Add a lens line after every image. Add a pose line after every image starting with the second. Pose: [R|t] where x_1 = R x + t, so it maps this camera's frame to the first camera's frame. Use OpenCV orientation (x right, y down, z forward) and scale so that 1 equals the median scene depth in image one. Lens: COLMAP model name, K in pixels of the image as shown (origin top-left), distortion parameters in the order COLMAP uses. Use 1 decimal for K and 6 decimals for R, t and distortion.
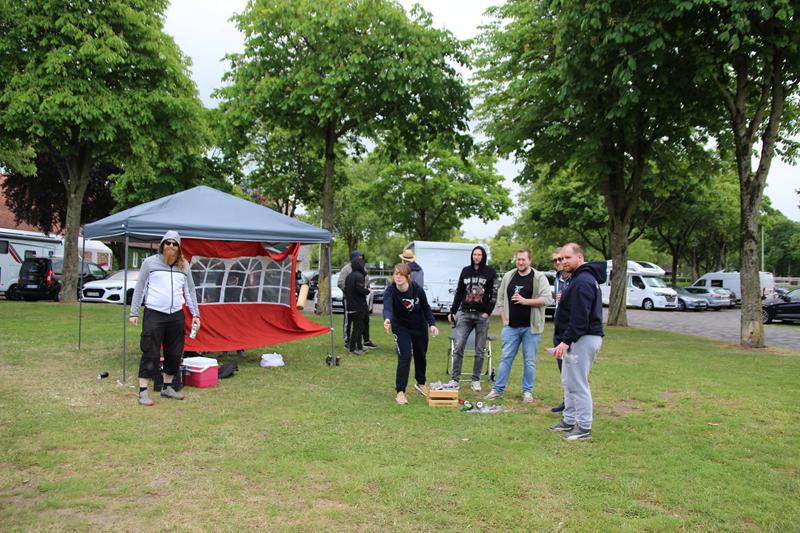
lens RADIAL K [[614.6, 0, 404.5], [0, 614.6, 267.7], [0, 0, 1]] dist [-0.138060, 0.085282]
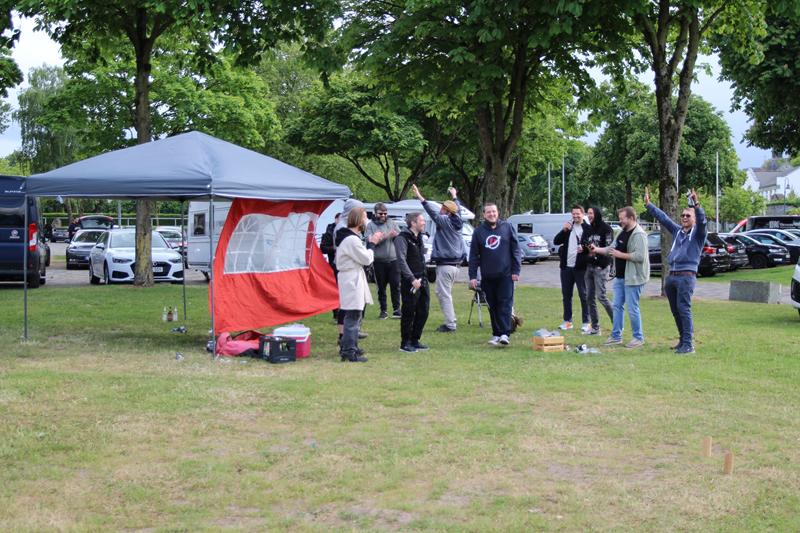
lens RADIAL K [[1004.8, 0, 399.2], [0, 1004.8, 267.4], [0, 0, 1]] dist [-0.006952, 0.054166]
pose [[0.900851, -0.041966, 0.432096, -0.358357], [0.015401, 0.997780, 0.064798, -0.018865], [-0.433855, -0.051719, 0.899497, -0.192372]]
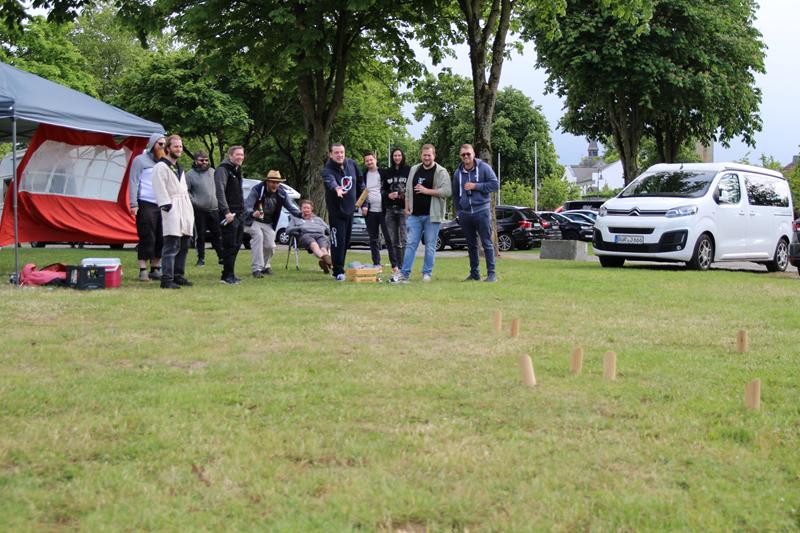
lens RADIAL K [[1006.7, 0, 401.2], [0, 1006.7, 264.9], [0, 0, 1]] dist [-0.017421, 0.030655]
pose [[0.815183, -0.045488, 0.577415, -0.355208], [0.010020, 0.997870, 0.064465, 0.025404], [-0.579117, -0.046765, 0.813902, -0.209344]]
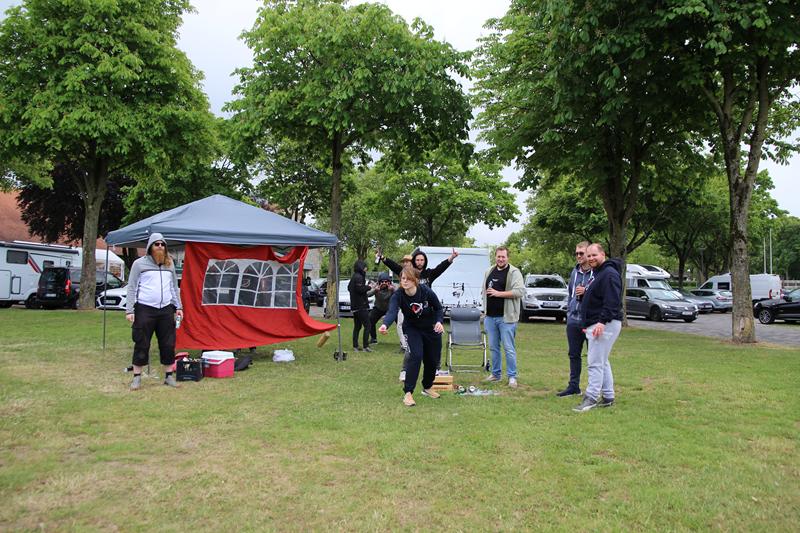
lens RADIAL K [[622.0, 0, 400.0], [0, 622.0, 266.5], [0, 0, 1]] dist [-0.141508, 0.094546]
pose [[0.999628, -0.012086, -0.024435, 0.008846], [0.011667, 0.999784, -0.017228, 0.008401], [0.024638, 0.016937, 0.999553, -0.046388]]
